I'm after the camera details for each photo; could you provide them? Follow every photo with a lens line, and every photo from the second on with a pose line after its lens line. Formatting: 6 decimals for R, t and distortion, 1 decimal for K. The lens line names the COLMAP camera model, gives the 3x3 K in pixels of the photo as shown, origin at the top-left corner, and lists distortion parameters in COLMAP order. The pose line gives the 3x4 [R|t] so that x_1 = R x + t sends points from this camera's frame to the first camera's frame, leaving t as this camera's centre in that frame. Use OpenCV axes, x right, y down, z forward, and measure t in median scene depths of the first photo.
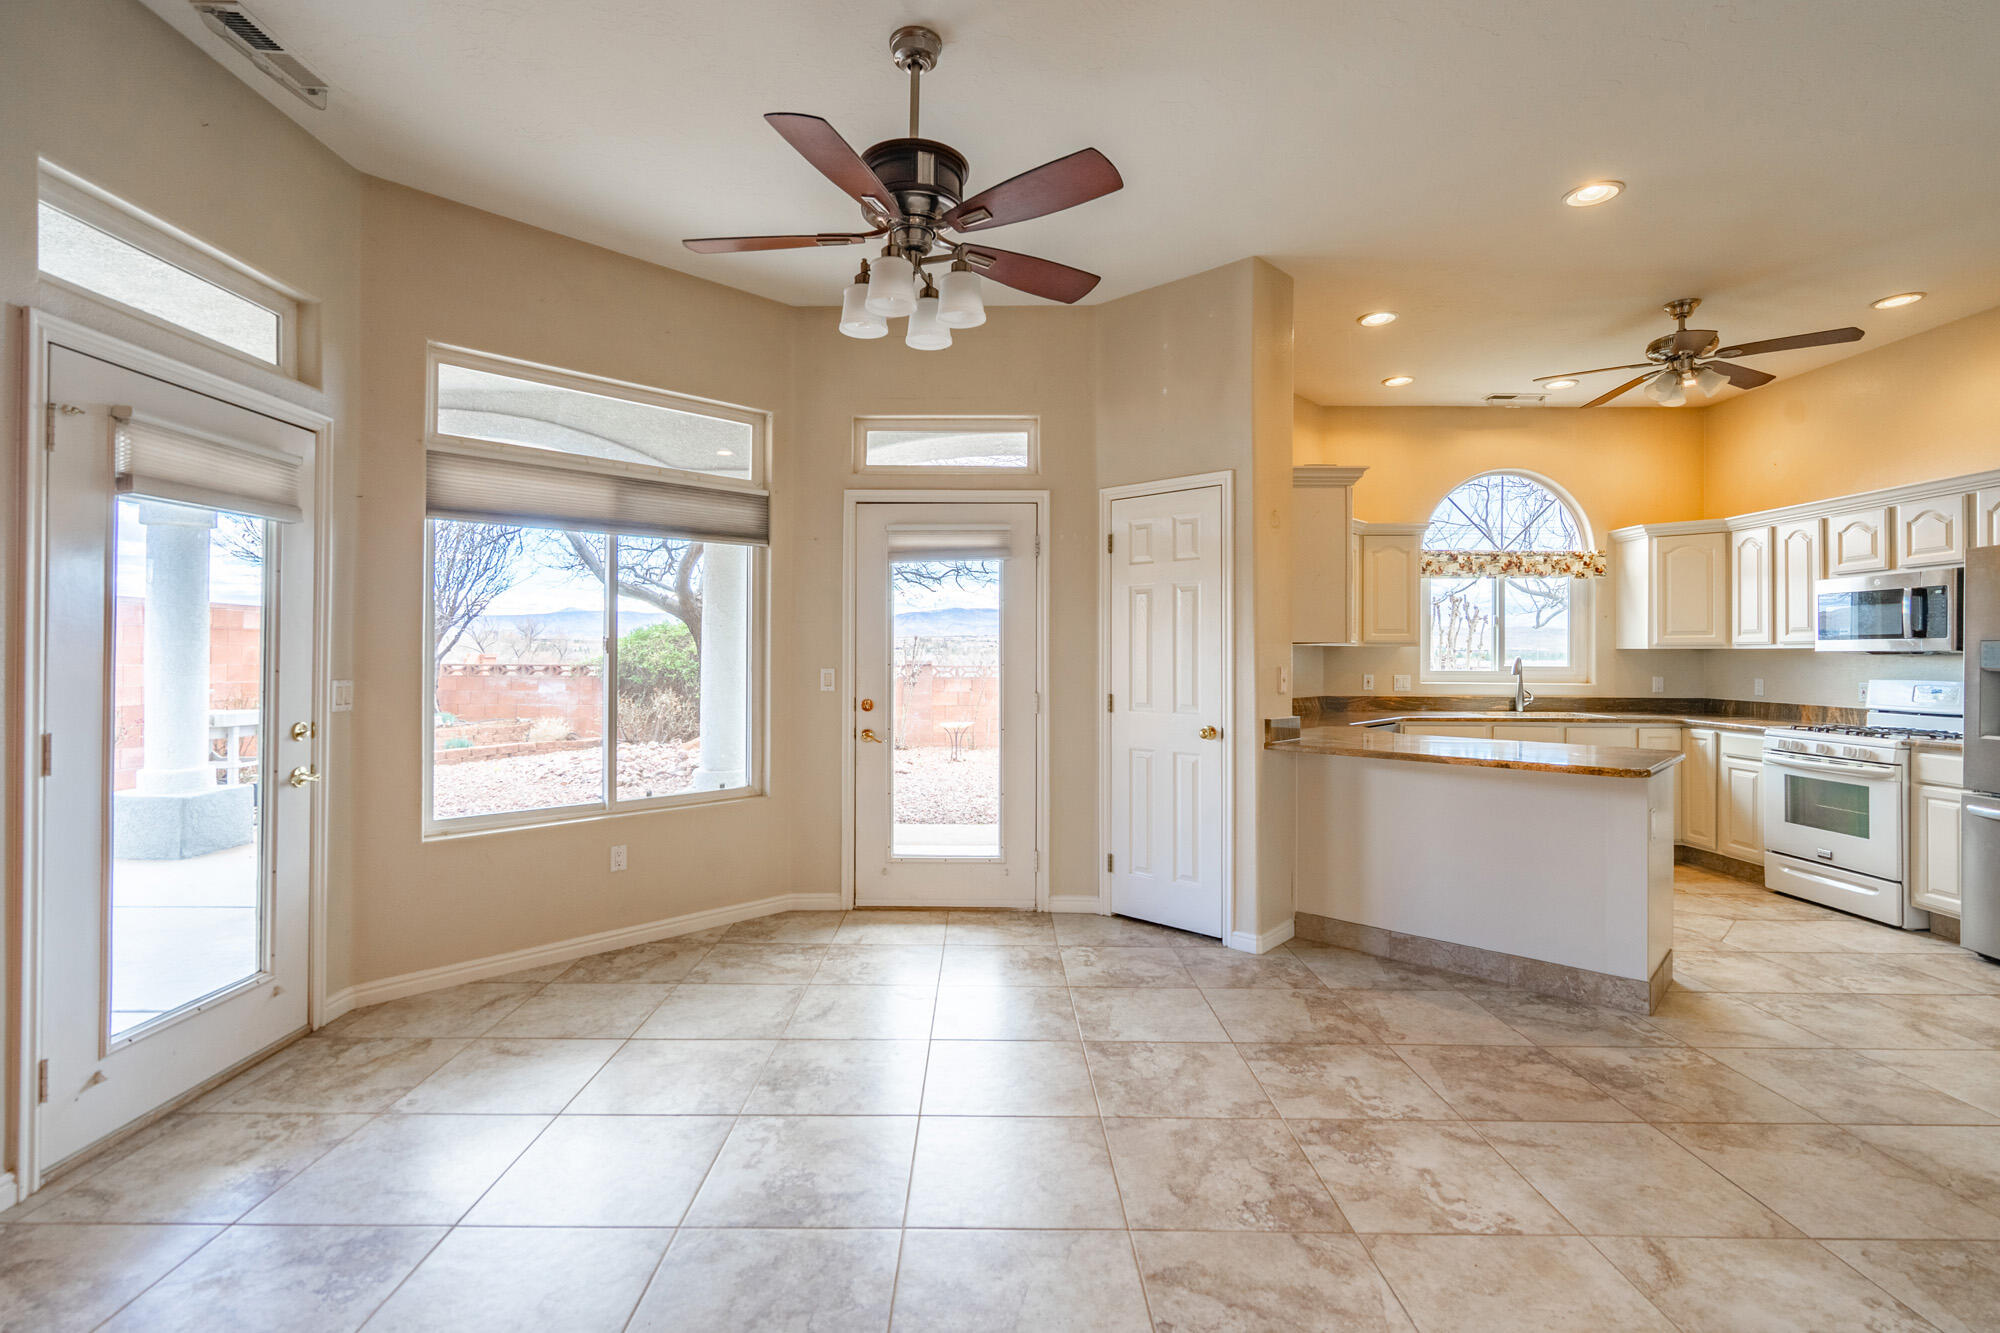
lens RADIAL K [[928.1, 0, 964.4], [0, 928.1, 651.2], [0, 0, 1]] dist [-0.001625, 0.000953]
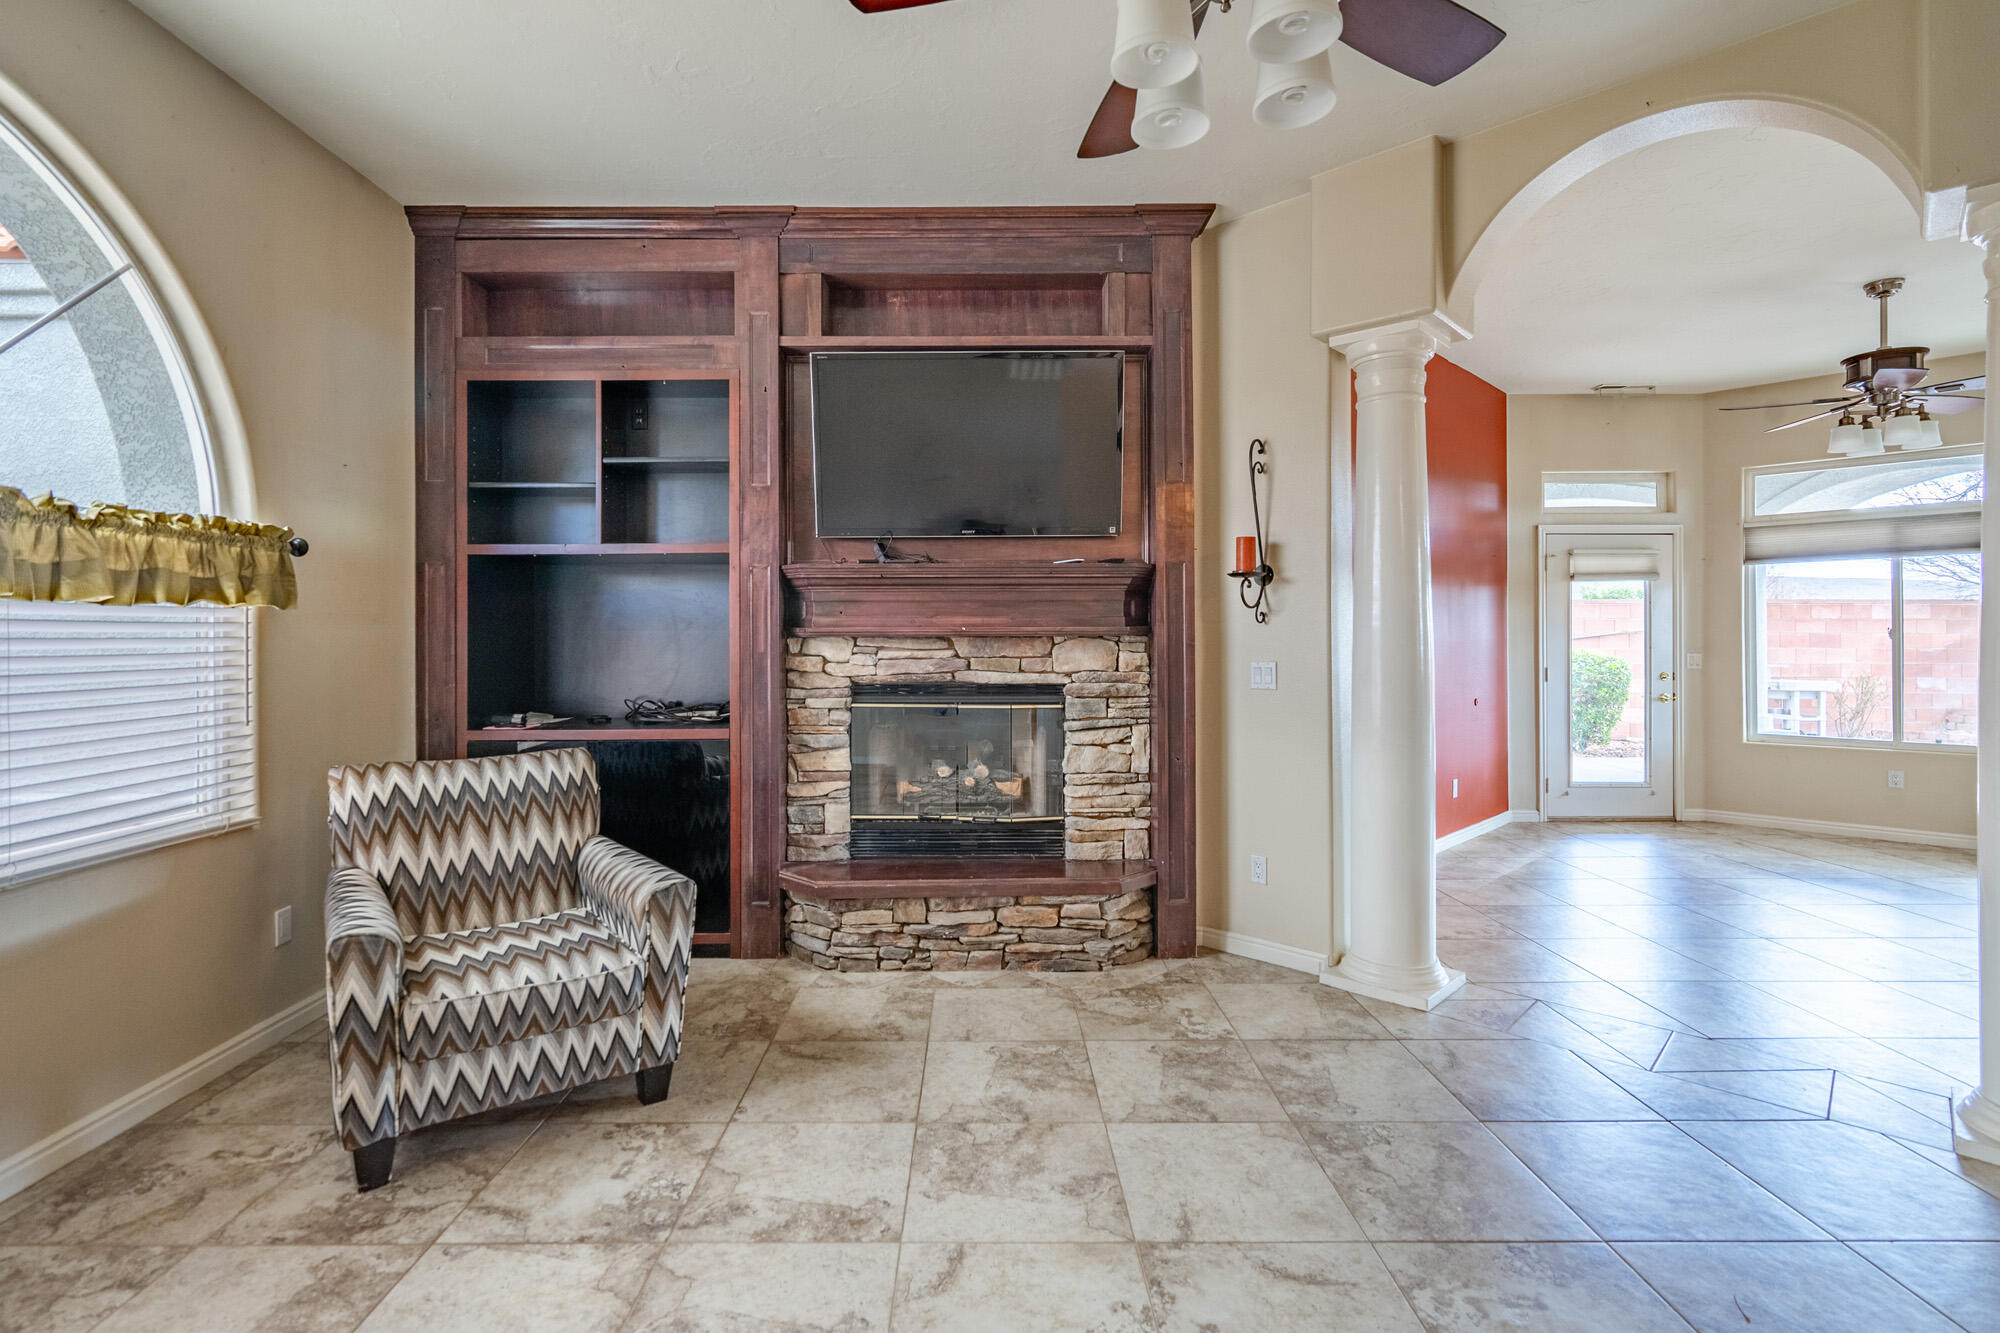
lens RADIAL K [[928.1, 0, 996.6], [0, 928.1, 637.2], [0, 0, 1]] dist [-0.001625, 0.000953]
pose [[0.022540, -0.006354, -0.999726, 1.317296], [0.004419, 0.999971, -0.006256, 0.003065], [0.999736, -0.004277, 0.022567, -0.557950]]
